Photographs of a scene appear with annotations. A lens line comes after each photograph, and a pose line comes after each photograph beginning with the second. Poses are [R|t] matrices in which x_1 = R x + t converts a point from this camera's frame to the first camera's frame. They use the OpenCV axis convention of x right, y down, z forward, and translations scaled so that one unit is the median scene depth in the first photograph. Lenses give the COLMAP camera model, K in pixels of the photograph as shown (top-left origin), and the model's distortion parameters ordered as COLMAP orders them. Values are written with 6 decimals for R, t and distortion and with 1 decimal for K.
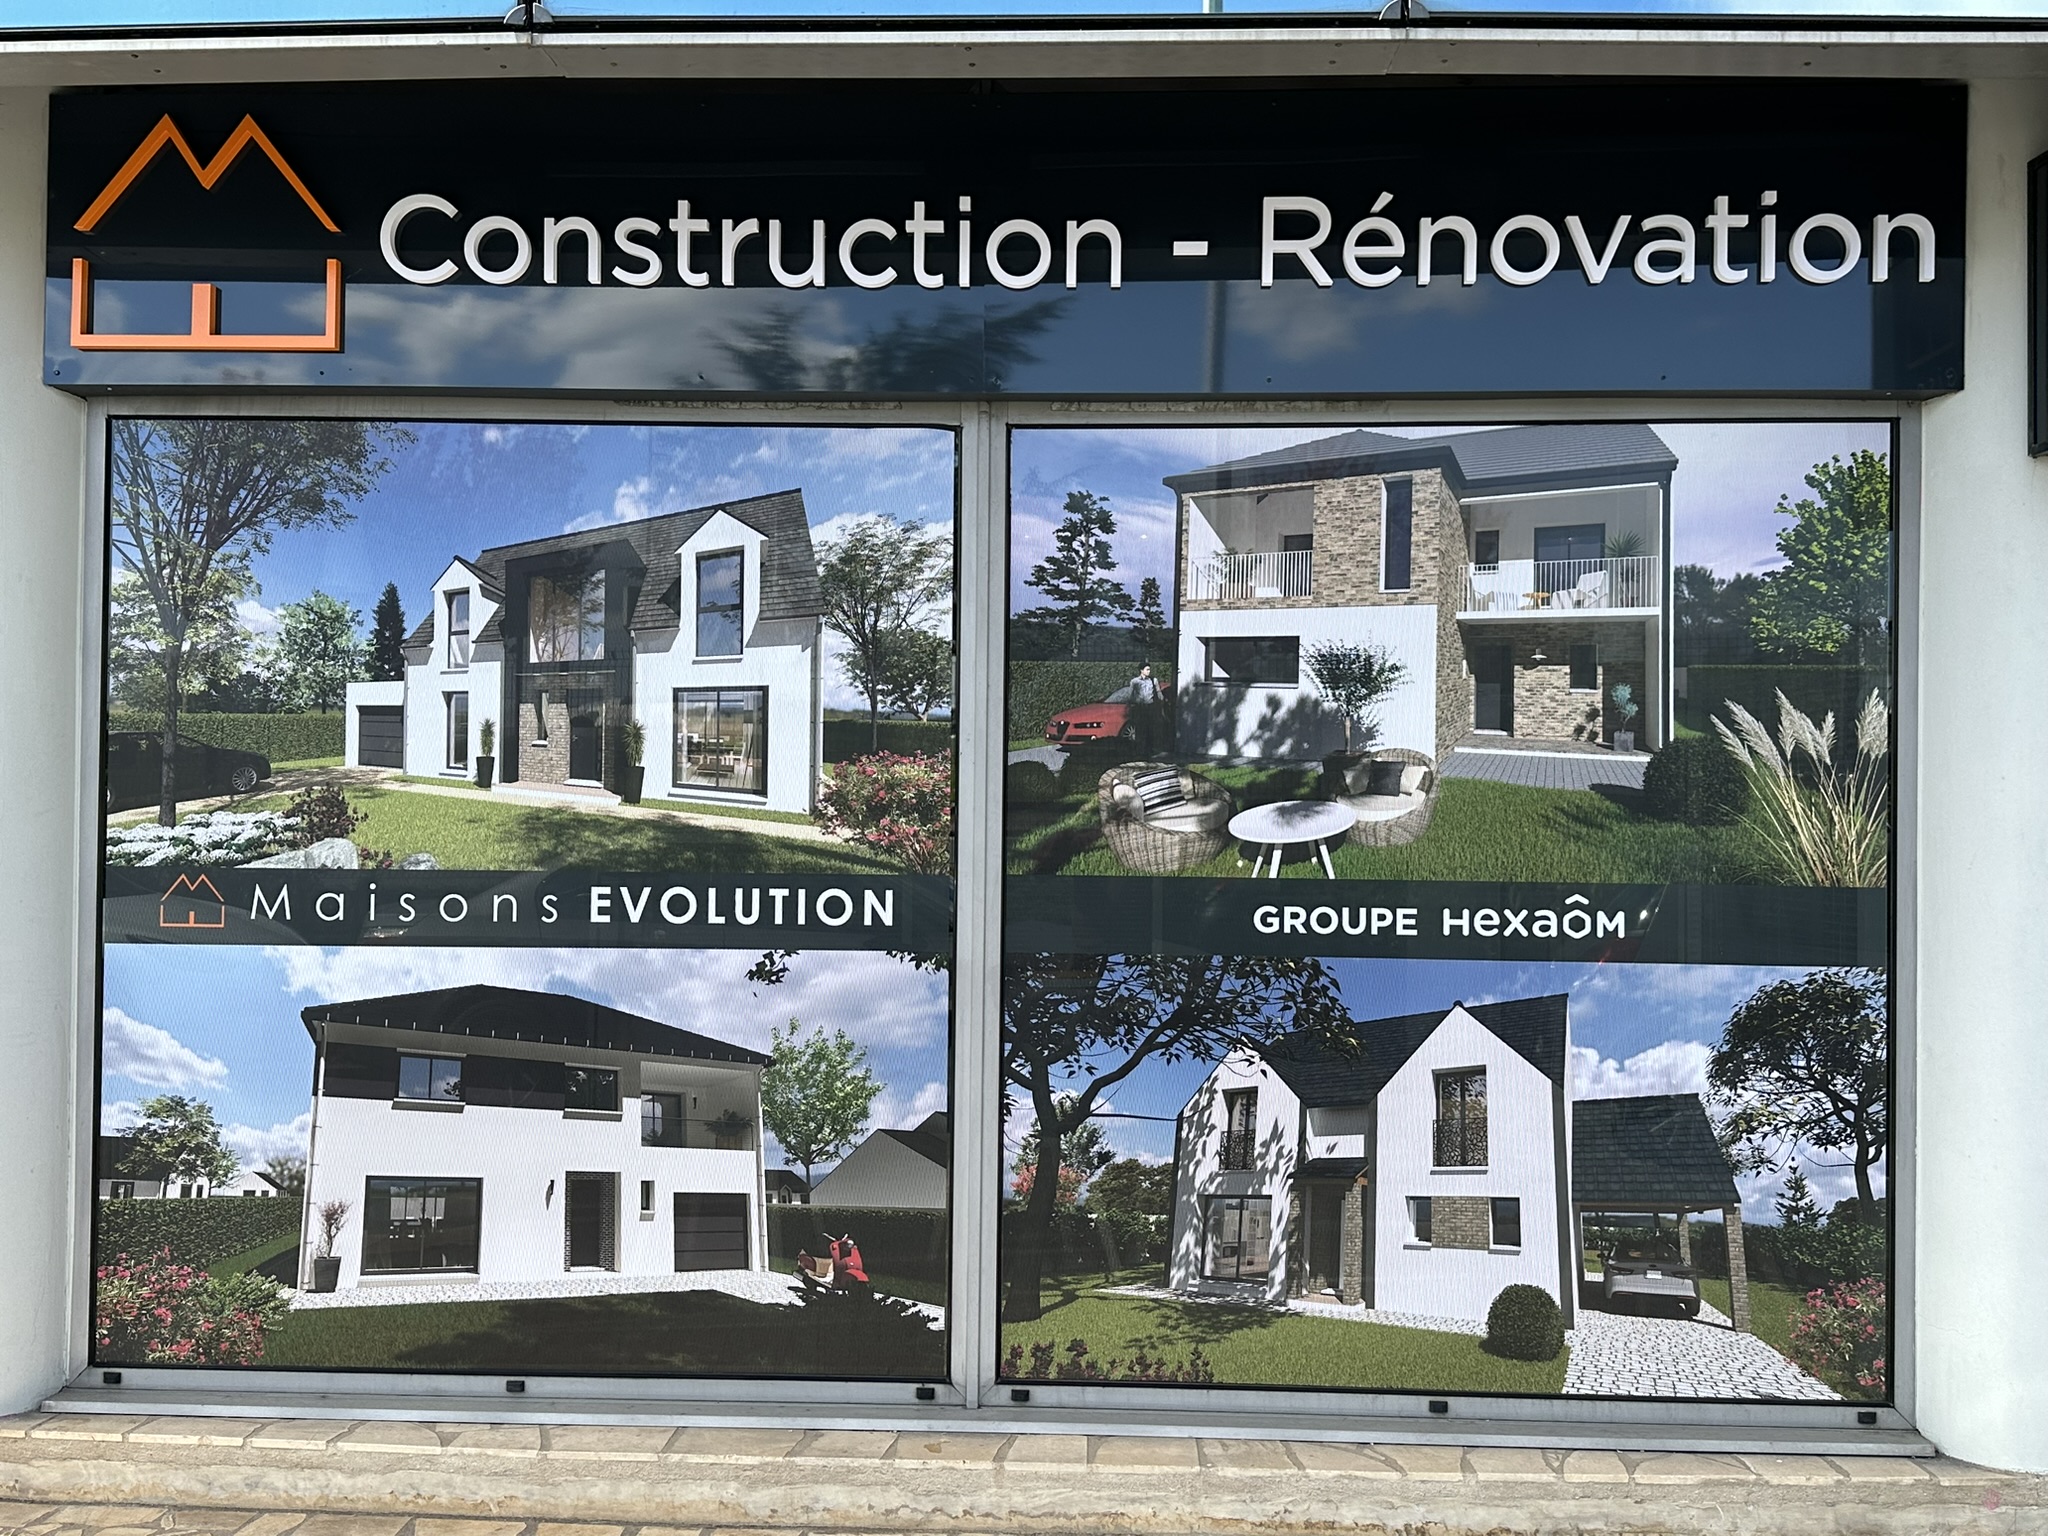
lens RADIAL K [[1924.5, 0, 1022.6], [0, 1924.5, 774.8], [0, 0, 1]] dist [0.208555, -0.469180]
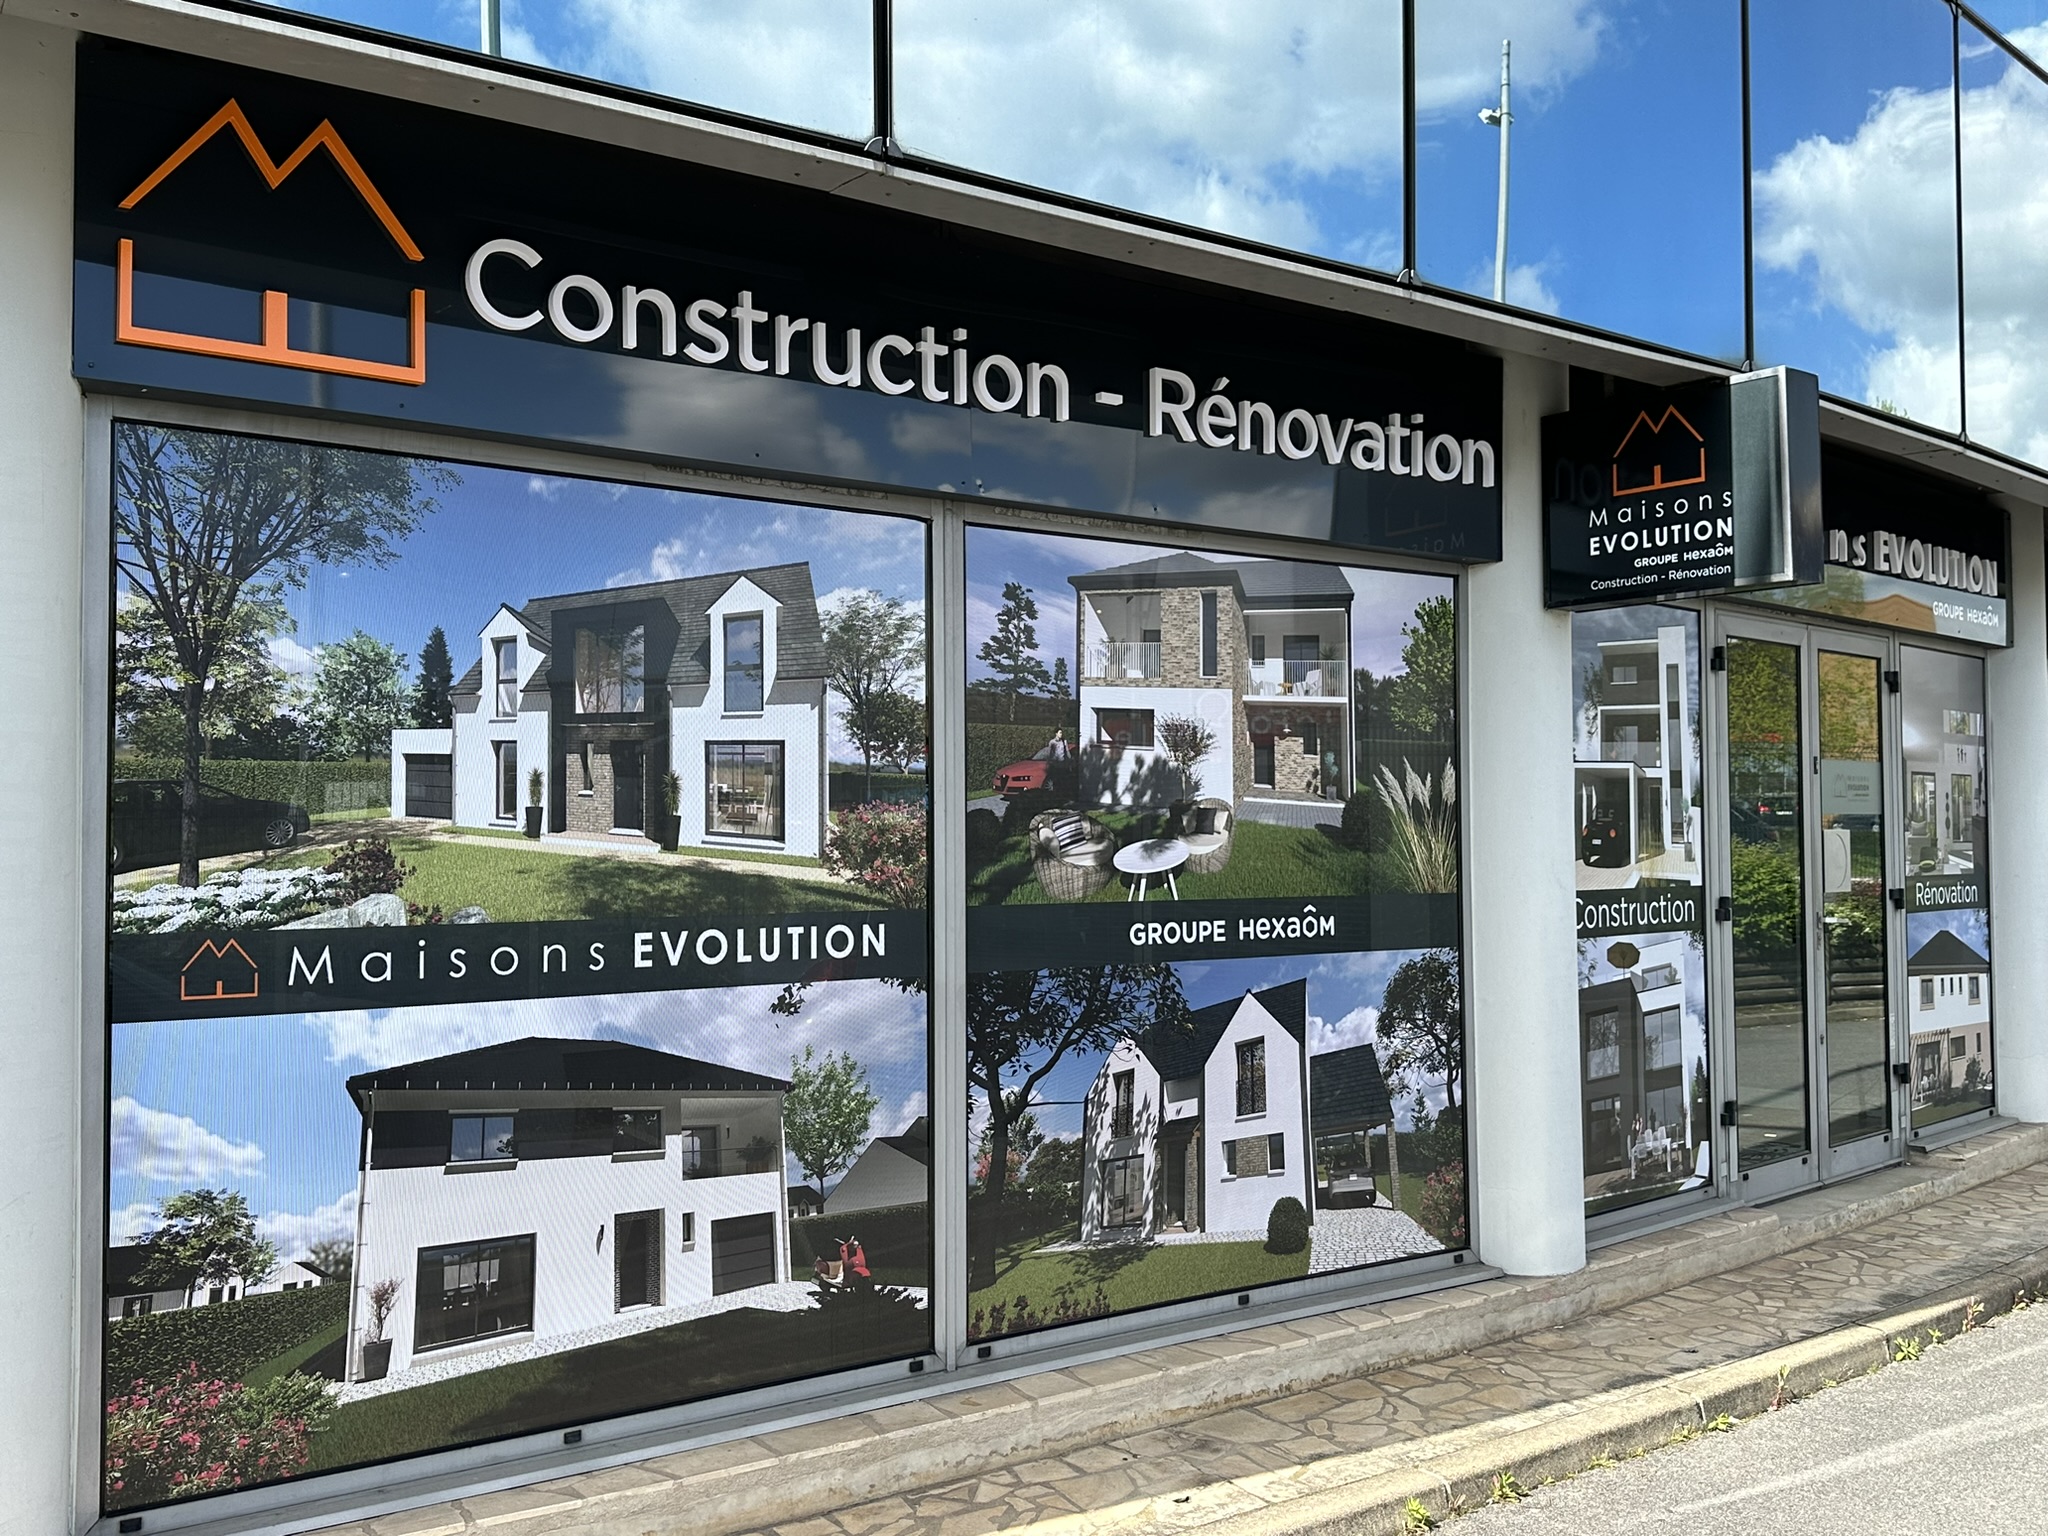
lens RADIAL K [[1924.5, 0, 1022.6], [0, 1924.5, 774.8], [0, 0, 1]] dist [0.208555, -0.469180]
pose [[0.774152, 0.007254, 0.632959, -0.722870], [0.006578, 0.999788, -0.019503, -0.004660], [-0.632966, 0.019261, 0.773940, 0.075672]]
